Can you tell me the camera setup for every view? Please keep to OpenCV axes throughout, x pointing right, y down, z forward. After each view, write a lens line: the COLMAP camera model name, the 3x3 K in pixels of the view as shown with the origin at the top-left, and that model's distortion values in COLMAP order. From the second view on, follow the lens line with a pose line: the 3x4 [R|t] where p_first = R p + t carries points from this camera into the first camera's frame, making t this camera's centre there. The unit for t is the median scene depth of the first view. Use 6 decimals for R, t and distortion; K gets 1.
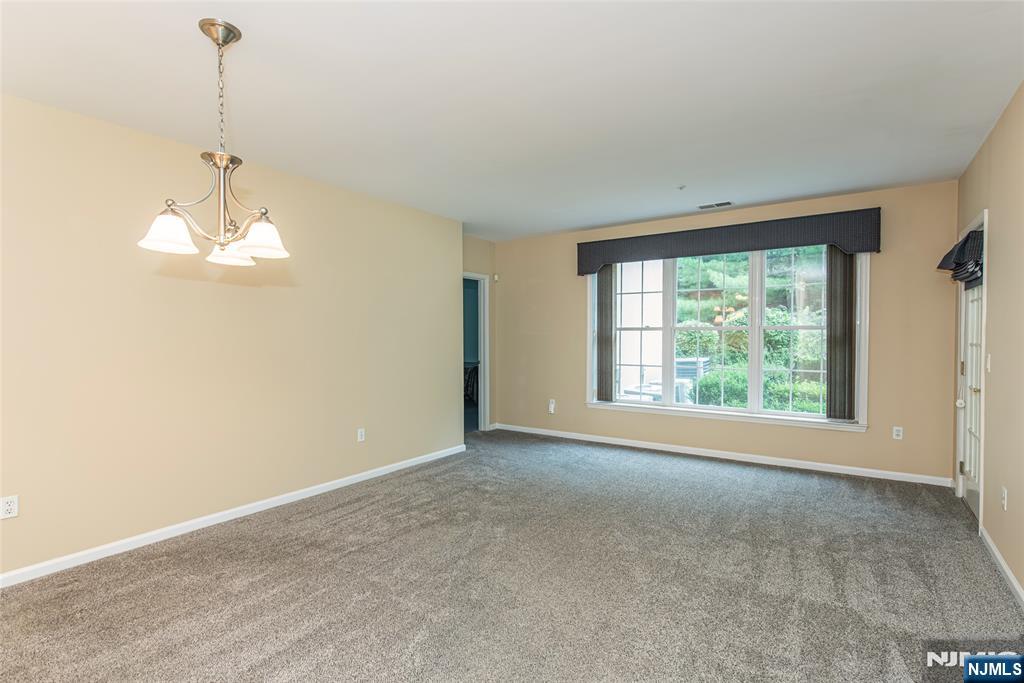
lens RADIAL K [[495.6, 0, 505.6], [0, 495.6, 332.7], [0, 0, 1]] dist [0.040585, -0.003519]
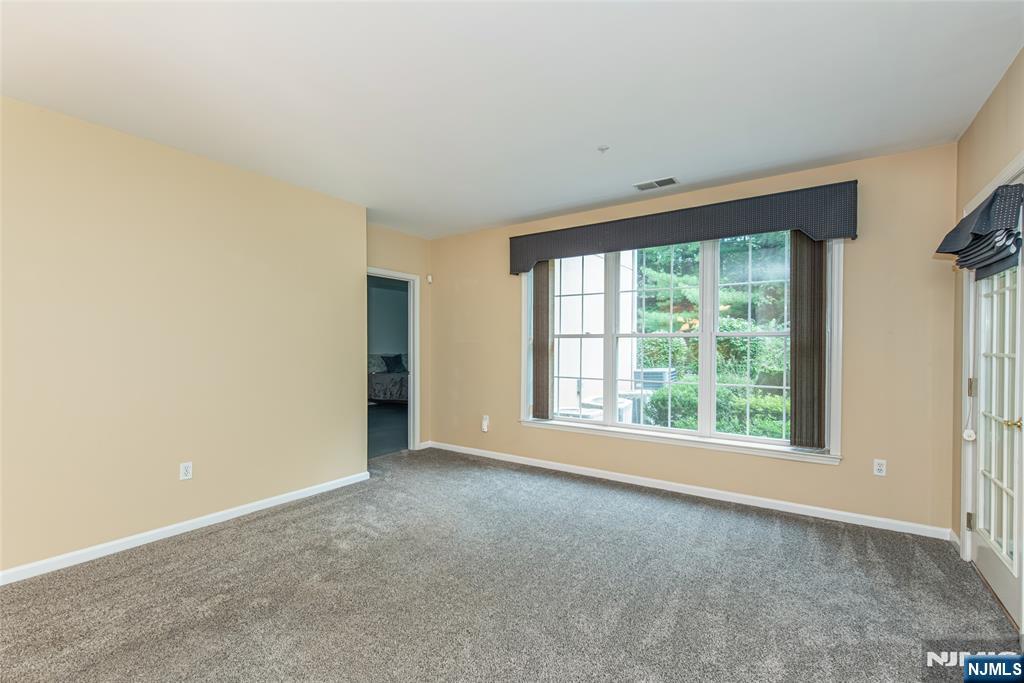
lens RADIAL K [[443.8, 0, 512.2], [0, 443.8, 338.9], [0, 0, 1]] dist [0.022847, 0.000645]
pose [[0.999954, 0.005270, 0.007978, 0.186297], [-0.005179, 0.999922, -0.011386, 0.008818], [-0.008037, 0.011344, 0.999903, 0.287116]]
